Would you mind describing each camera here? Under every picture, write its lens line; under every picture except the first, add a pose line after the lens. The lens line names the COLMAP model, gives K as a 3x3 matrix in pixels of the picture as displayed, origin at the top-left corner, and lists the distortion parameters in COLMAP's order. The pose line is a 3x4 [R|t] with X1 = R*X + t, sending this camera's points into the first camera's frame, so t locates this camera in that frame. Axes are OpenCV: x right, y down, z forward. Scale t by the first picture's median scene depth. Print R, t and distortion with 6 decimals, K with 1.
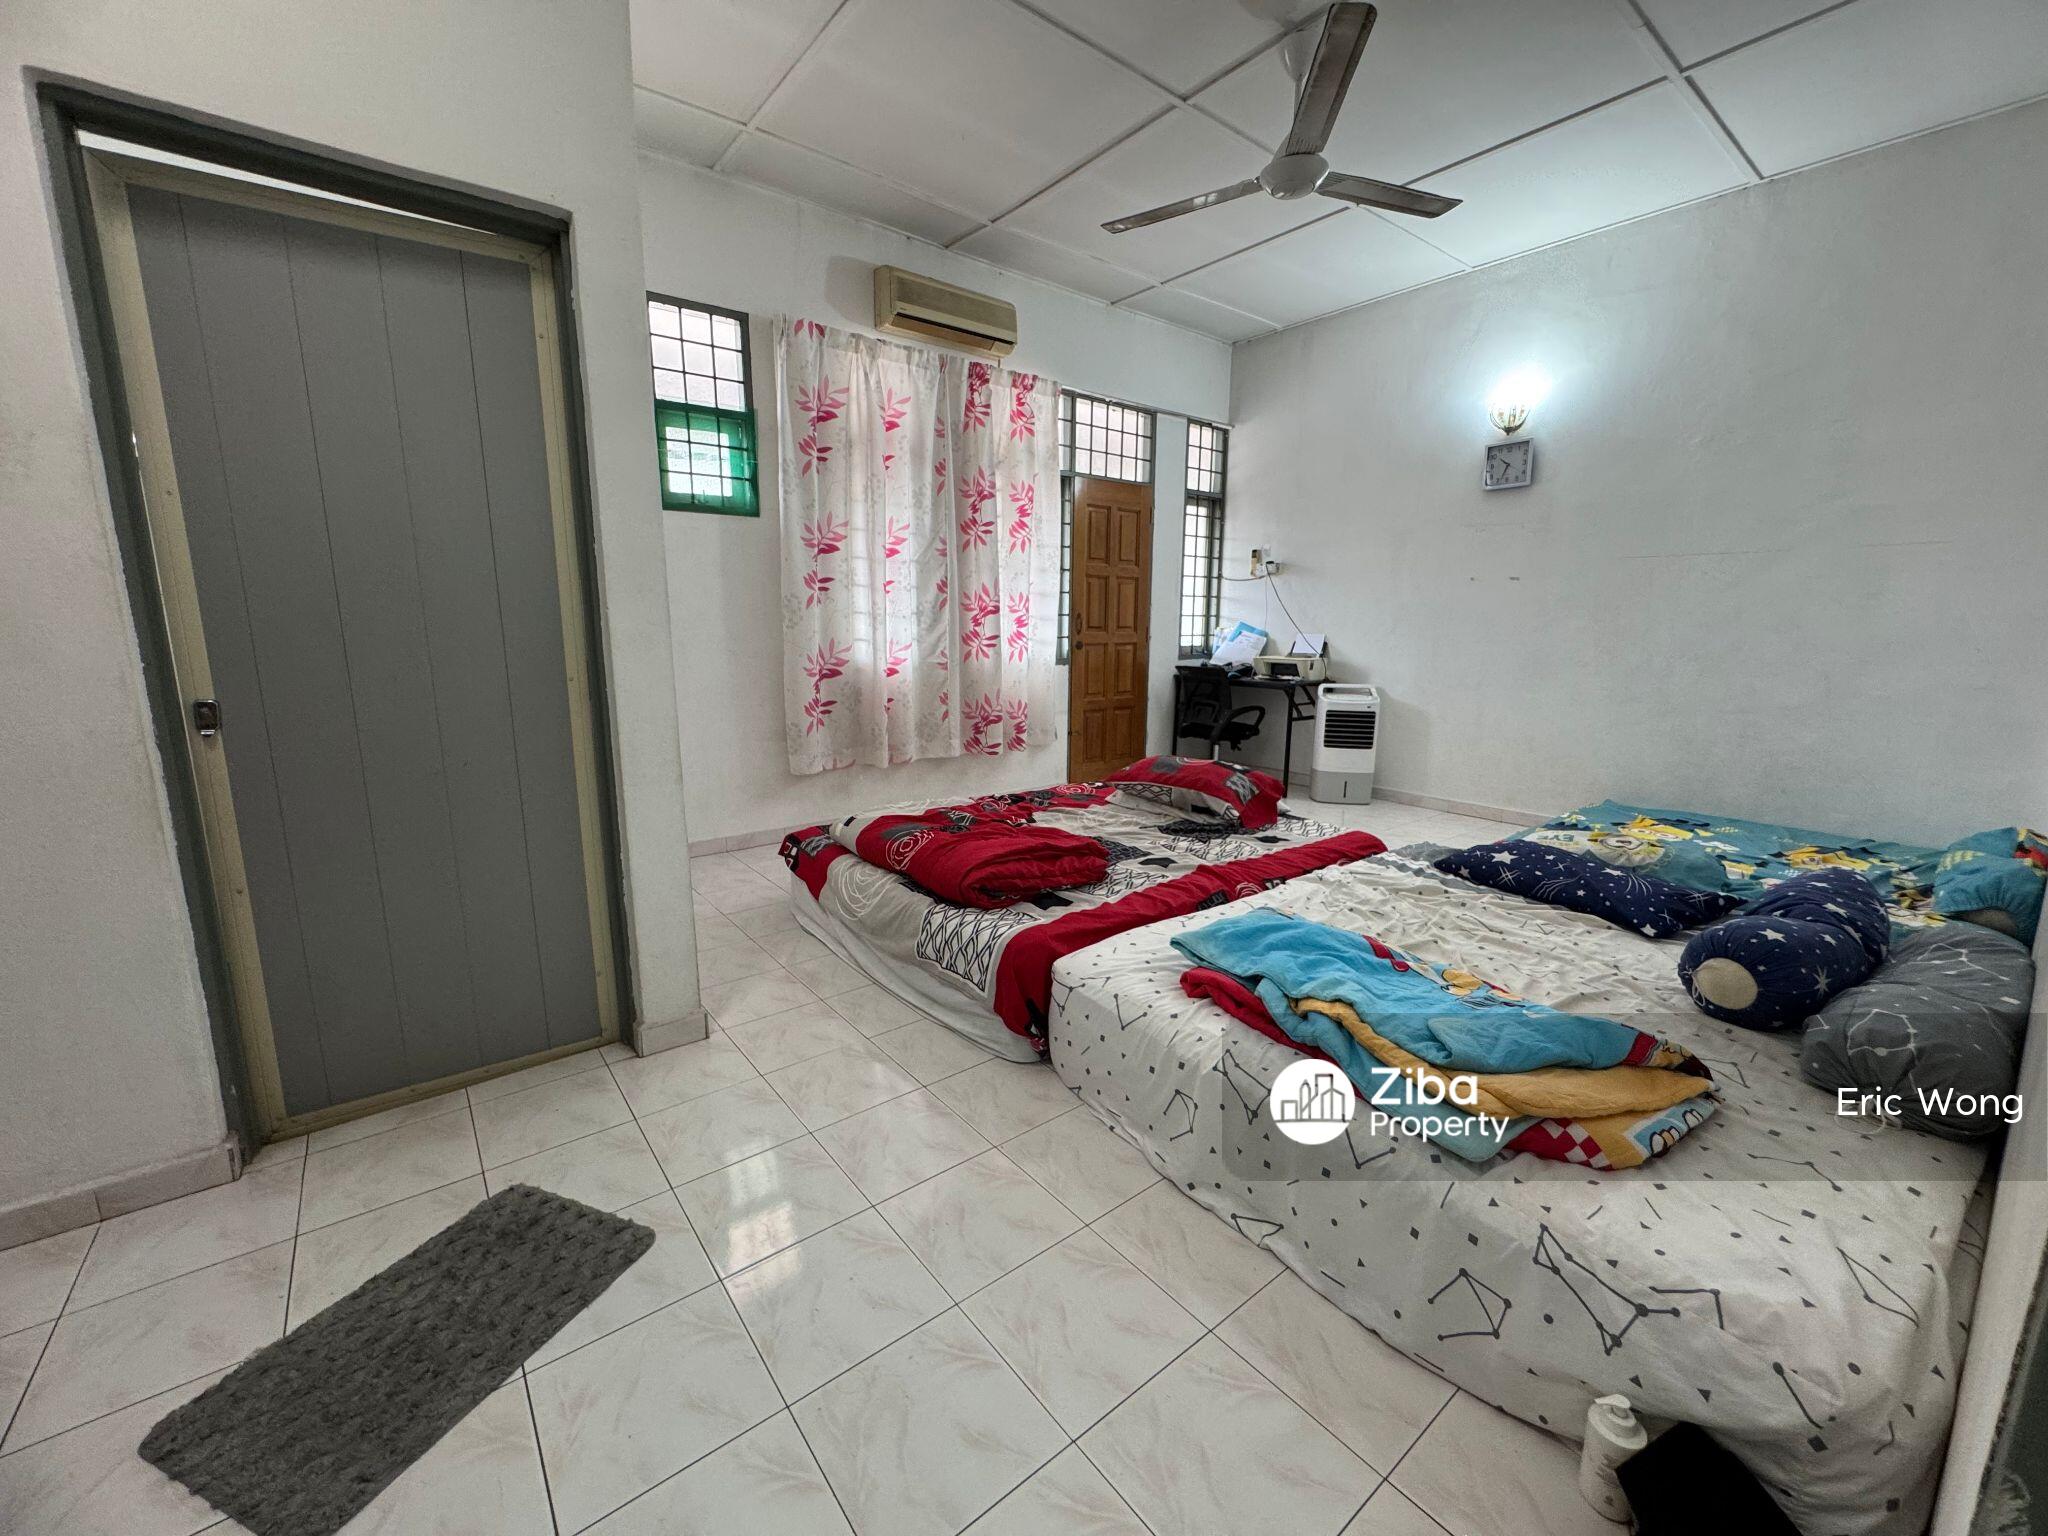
lens RADIAL K [[822.9, 0, 1021.7], [0, 822.9, 768.2], [0, 0, 1]] dist [-0.002548, 0.000225]
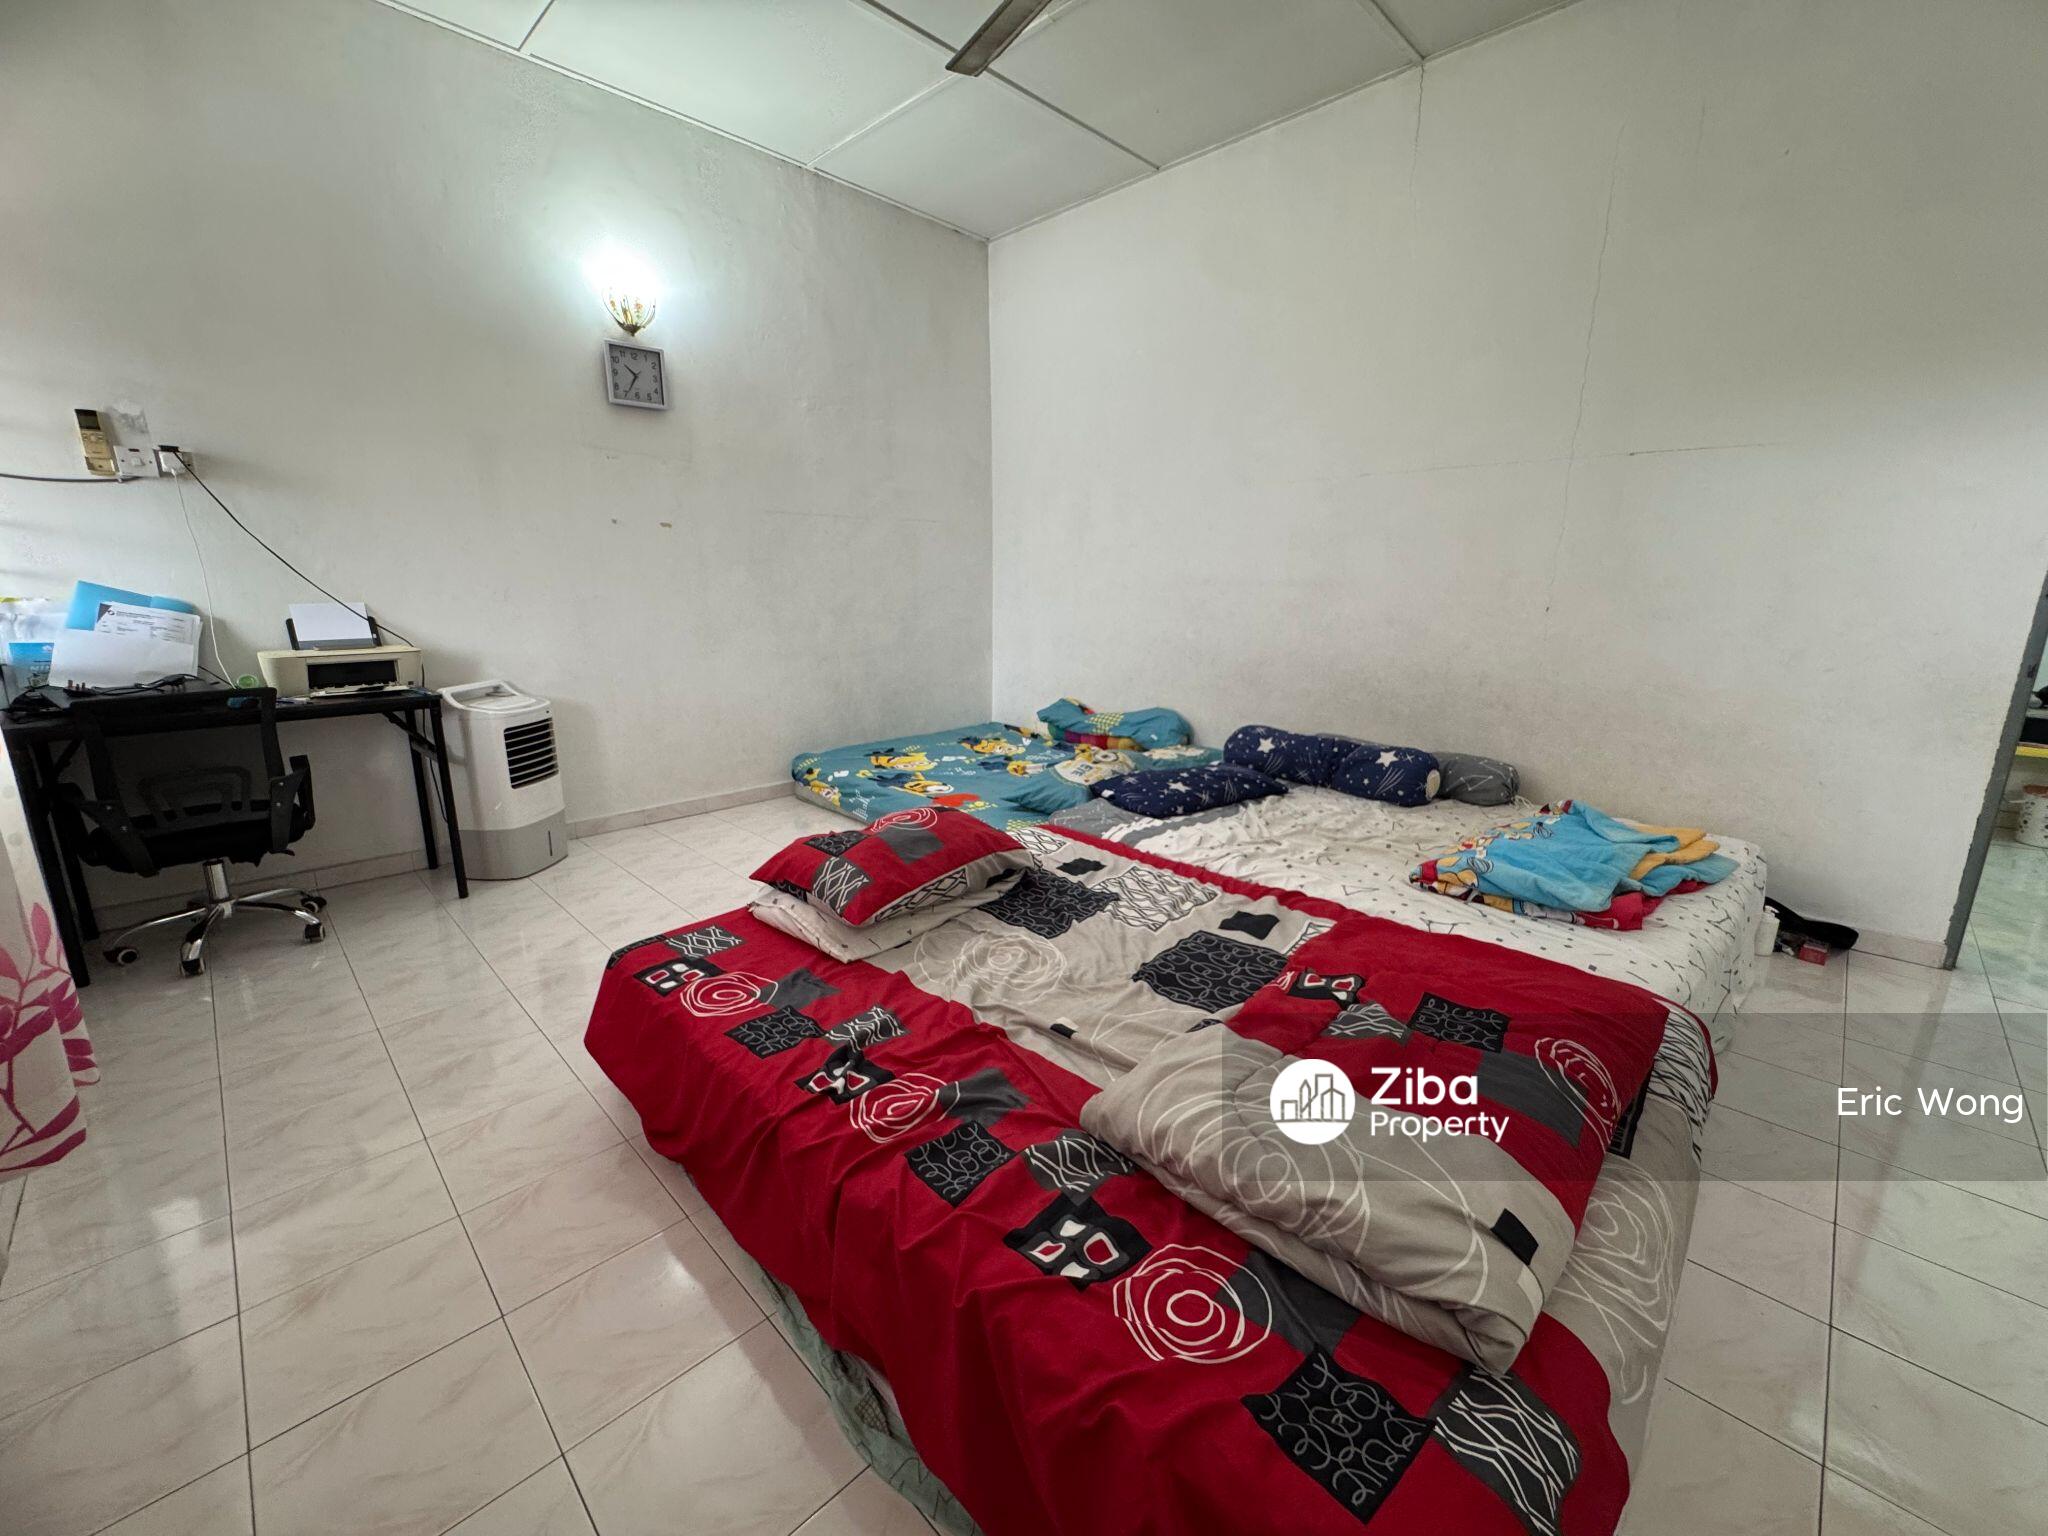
lens RADIAL K [[822.9, 0, 1021.7], [0, 822.9, 768.2], [0, 0, 1]] dist [-0.002548, 0.000225]
pose [[-0.118514, -0.231006, 0.965707, -0.290660], [0.174018, 0.952678, 0.249245, -0.141717], [-0.977585, 0.197589, -0.072706, 0.759447]]
